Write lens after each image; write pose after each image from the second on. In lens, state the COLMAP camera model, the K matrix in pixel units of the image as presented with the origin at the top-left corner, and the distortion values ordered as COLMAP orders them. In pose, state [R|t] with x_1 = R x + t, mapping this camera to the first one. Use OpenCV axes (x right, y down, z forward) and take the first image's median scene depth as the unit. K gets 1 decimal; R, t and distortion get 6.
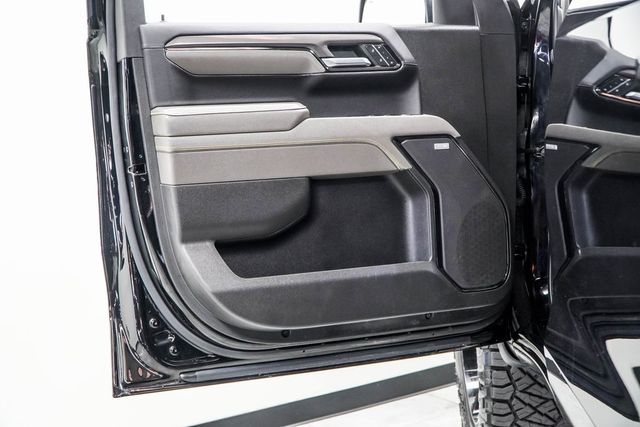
lens RADIAL K [[962.2, 0, 320.0], [0, 962.2, 213.5], [0, 0, 1]] dist [0.019164, 0.011239]
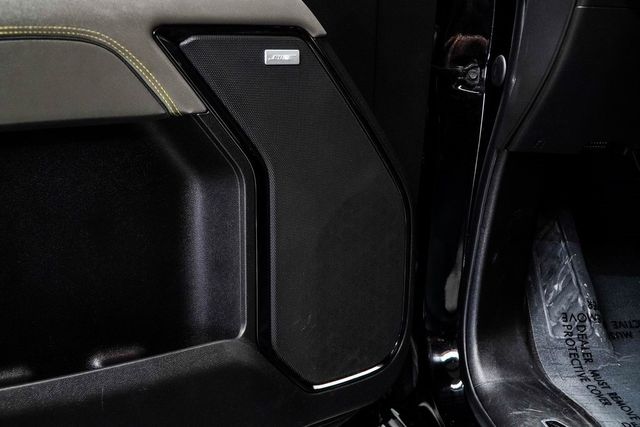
lens RADIAL K [[681.7, 0, 320.0], [0, 681.7, 213.5], [0, 0, 1]] dist [-0.107142, -0.013477]
pose [[0.968527, 0.015687, 0.248412, 0.072675], [-0.069362, 0.975489, 0.208829, -0.066697], [-0.239047, -0.219487, 0.945876, 0.716597]]
